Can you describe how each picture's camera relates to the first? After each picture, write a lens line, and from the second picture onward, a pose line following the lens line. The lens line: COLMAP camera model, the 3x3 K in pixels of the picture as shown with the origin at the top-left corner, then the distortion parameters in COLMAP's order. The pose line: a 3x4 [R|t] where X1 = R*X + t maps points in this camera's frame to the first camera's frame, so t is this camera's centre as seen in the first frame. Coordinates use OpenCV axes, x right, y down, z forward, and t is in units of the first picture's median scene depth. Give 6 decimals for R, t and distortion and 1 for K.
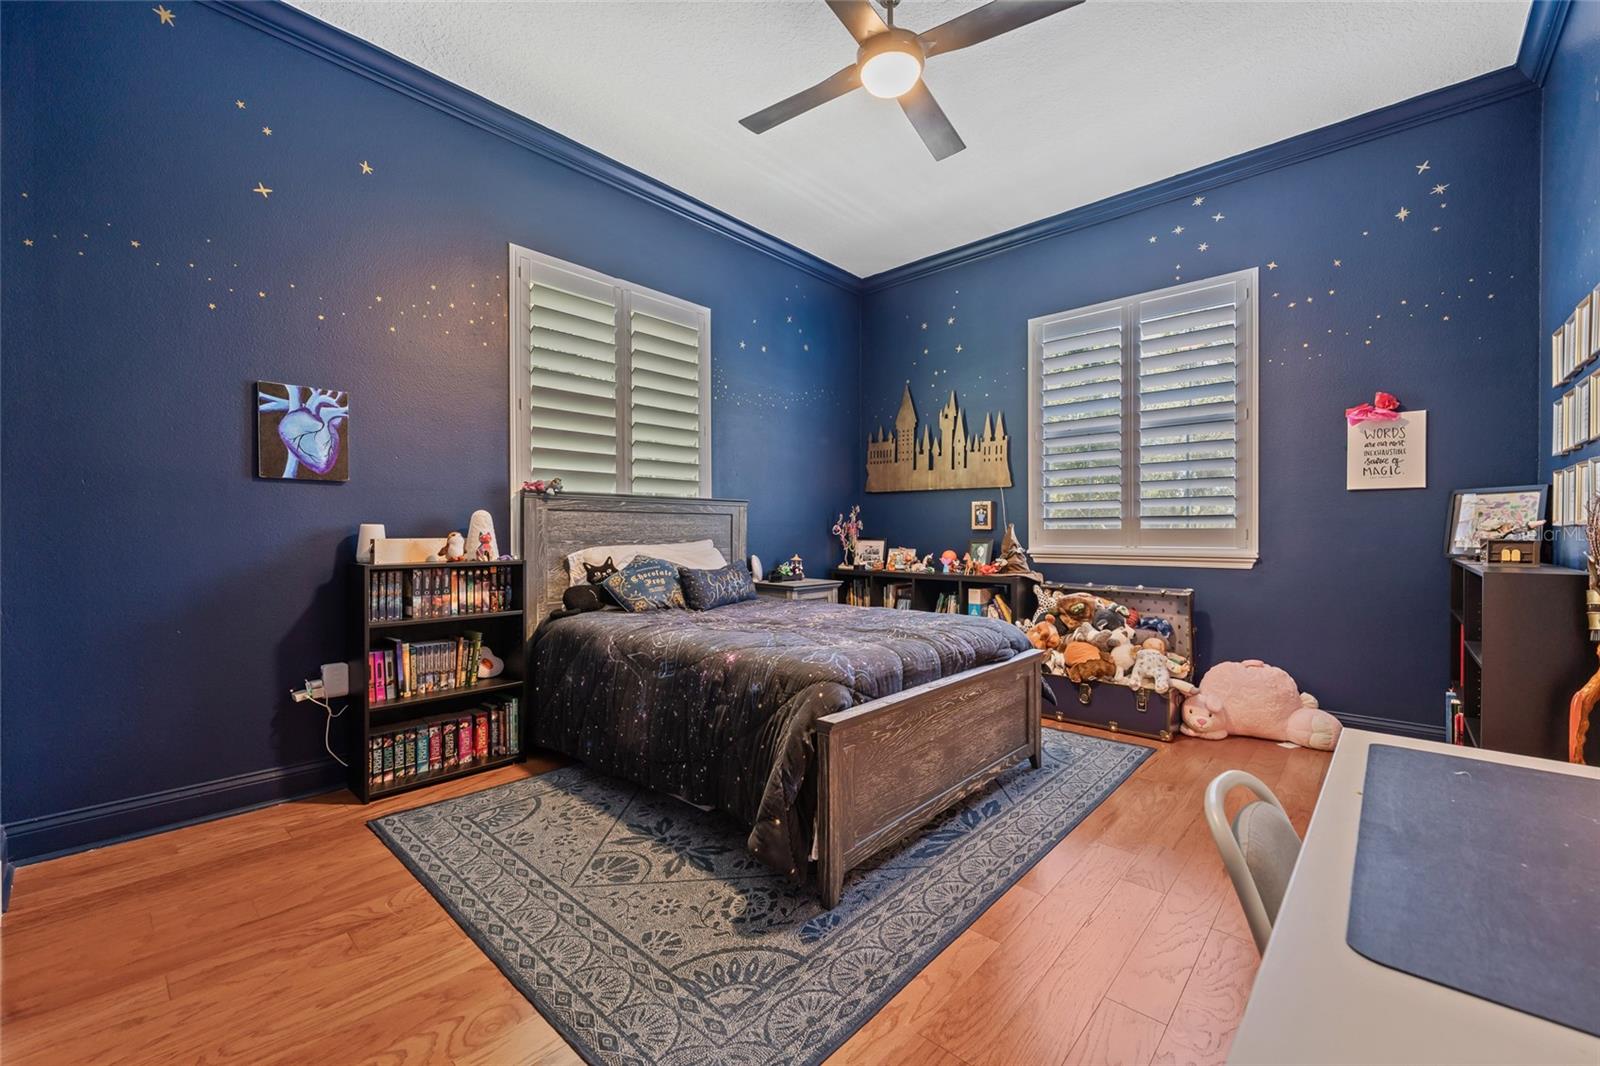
lens RADIAL K [[651.0, 0, 800.0], [0, 651.0, 533.0], [0, 0, 1]] dist [0.000669, 0.000168]
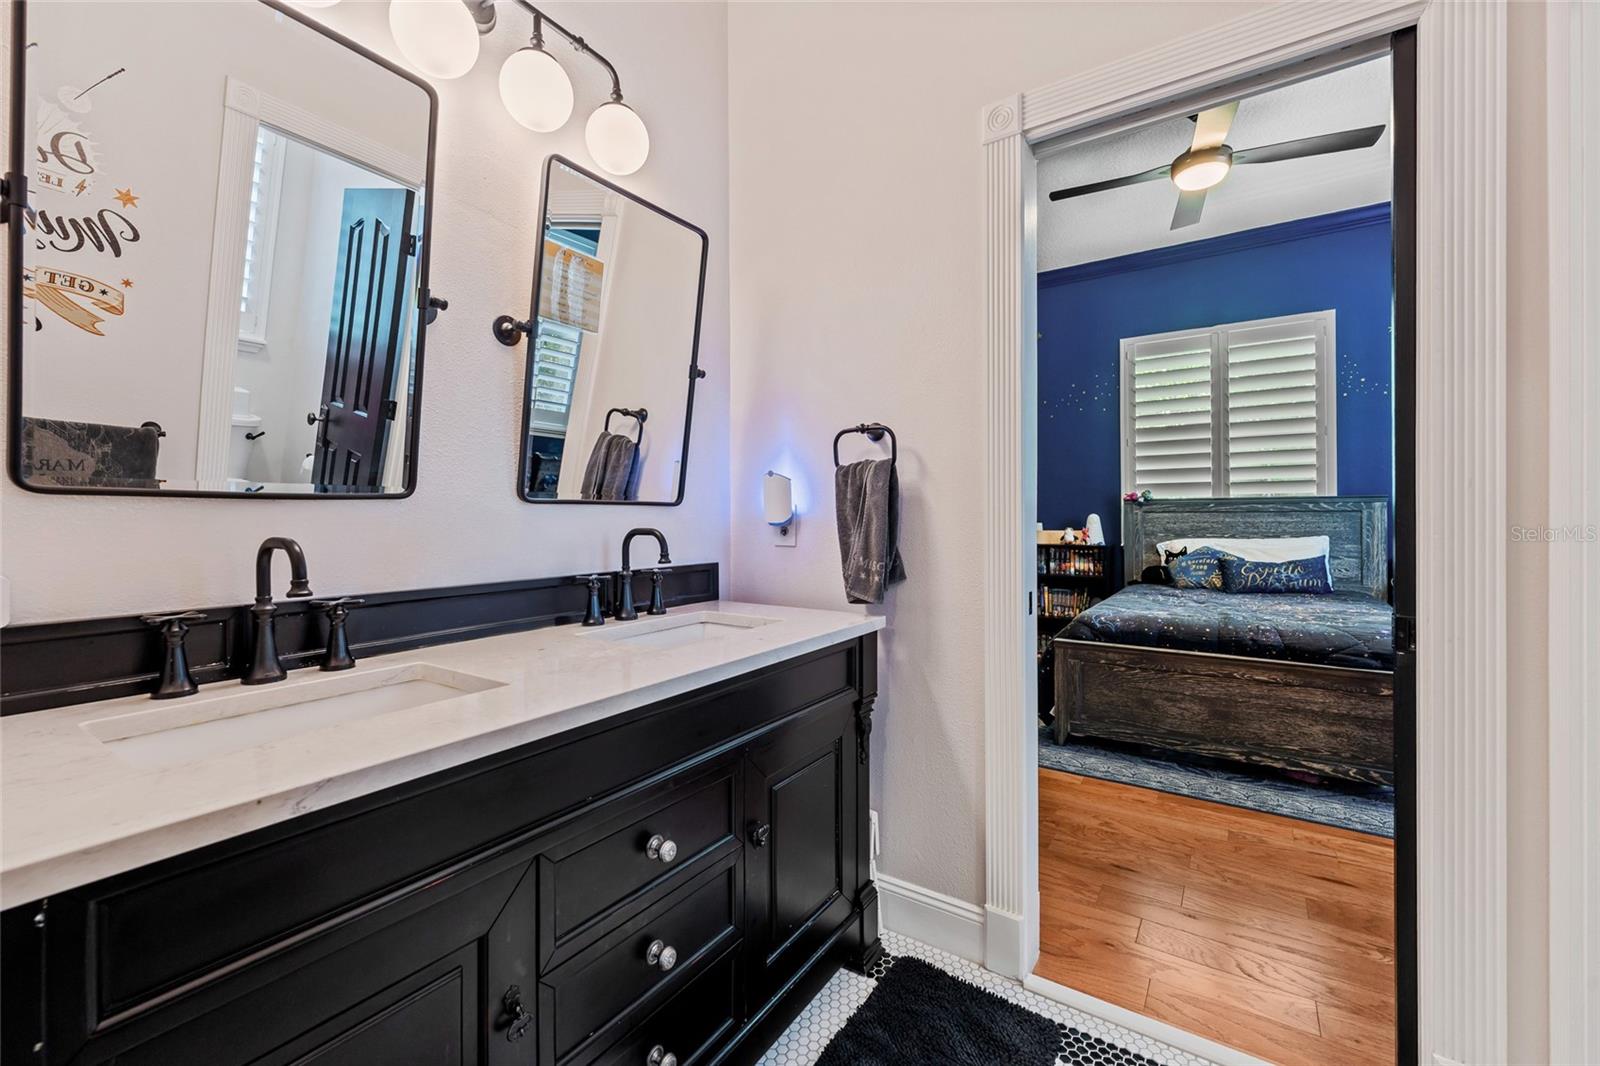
lens RADIAL K [[651.0, 0, 800.0], [0, 651.0, 533.0], [0, 0, 1]] dist [0.000669, 0.000168]
pose [[0.141268, 0.025074, -0.989654, 0.960932], [0.002254, 0.999668, 0.025649, -0.028541], [0.989969, -0.005854, 0.141164, 0.031918]]
